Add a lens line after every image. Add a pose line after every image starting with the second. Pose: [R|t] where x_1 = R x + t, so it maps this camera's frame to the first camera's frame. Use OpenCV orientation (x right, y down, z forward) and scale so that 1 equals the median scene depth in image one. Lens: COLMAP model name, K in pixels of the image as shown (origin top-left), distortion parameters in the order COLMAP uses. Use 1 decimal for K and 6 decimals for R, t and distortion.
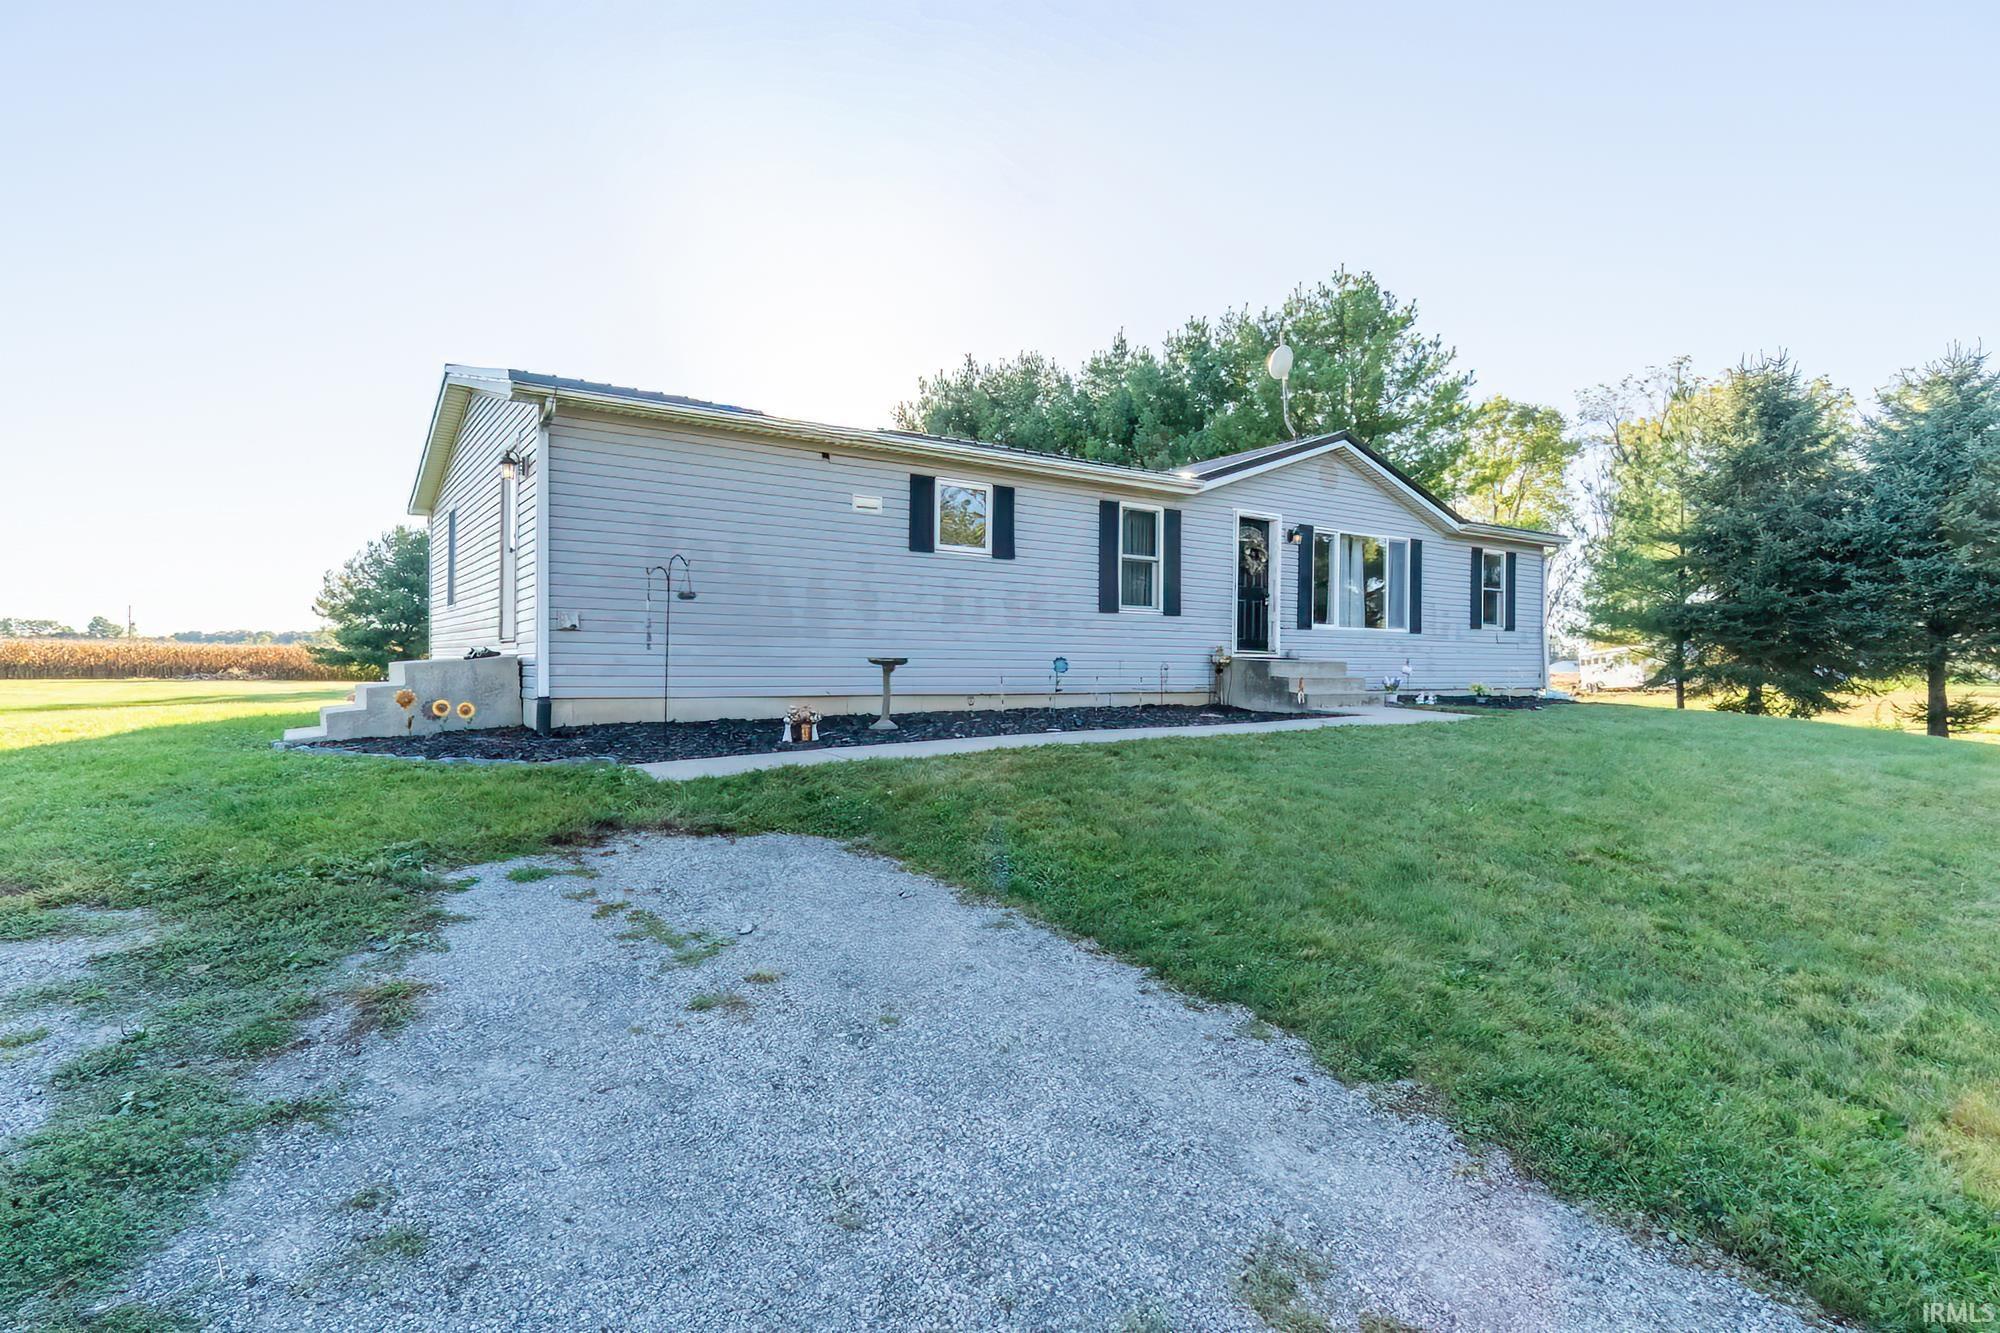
lens RADIAL K [[1022.6, 0, 998.8], [0, 1022.6, 666.0], [0, 0, 1]] dist [0.002190, 0.000732]
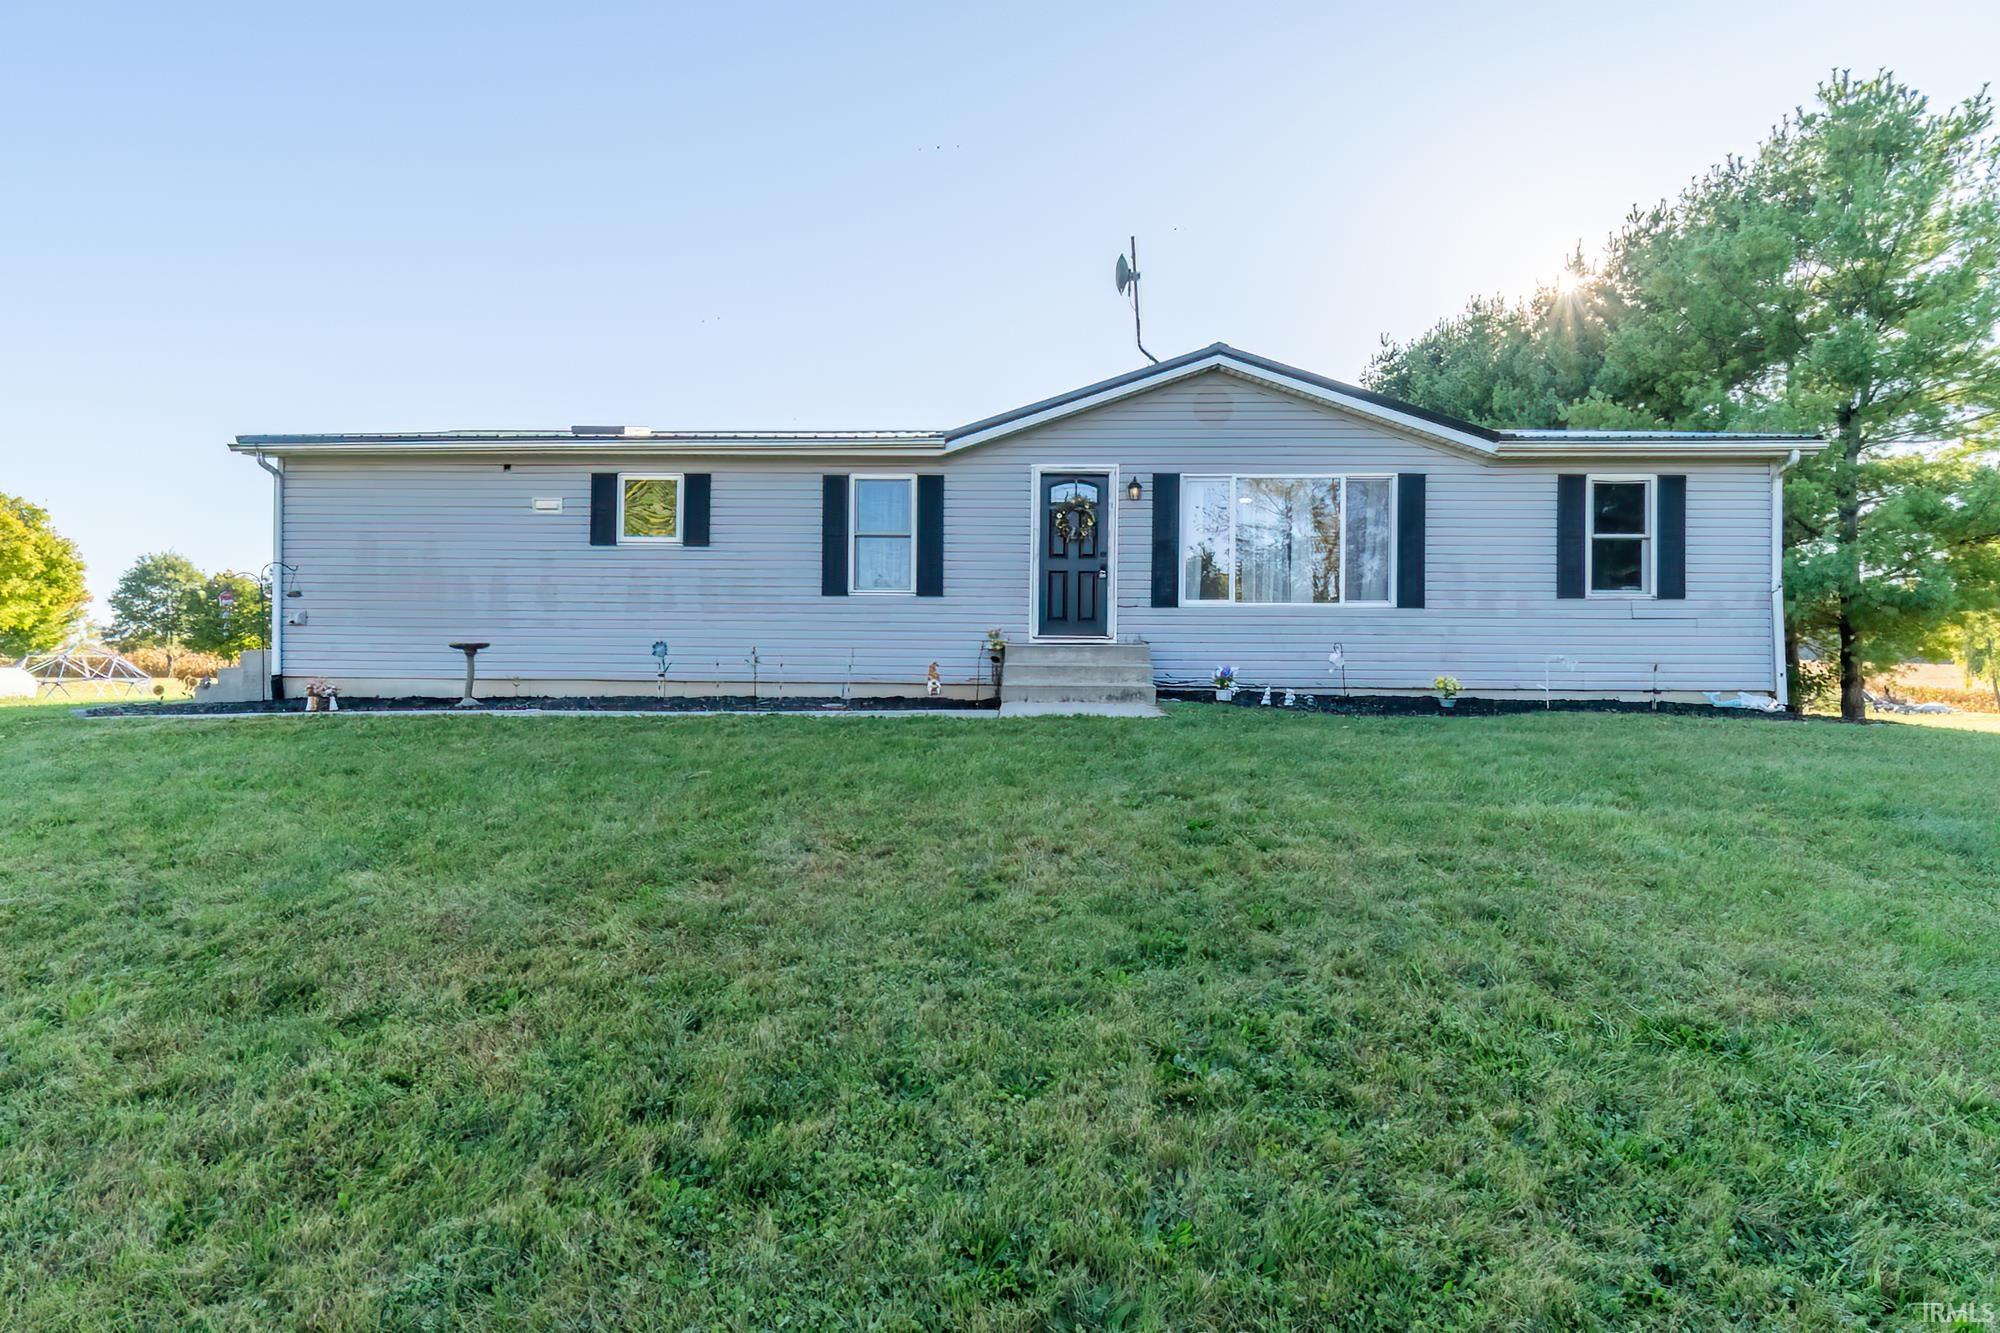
lens RADIAL K [[1022.6, 0, 998.6], [0, 1022.6, 668.4], [0, 0, 1]] dist [0.002190, 0.000732]
pose [[0.794729, -0.006672, -0.606928, 0.861825], [-0.003542, 0.999872, -0.015630, 0.029531], [0.606954, 0.014572, 0.794603, 0.397593]]
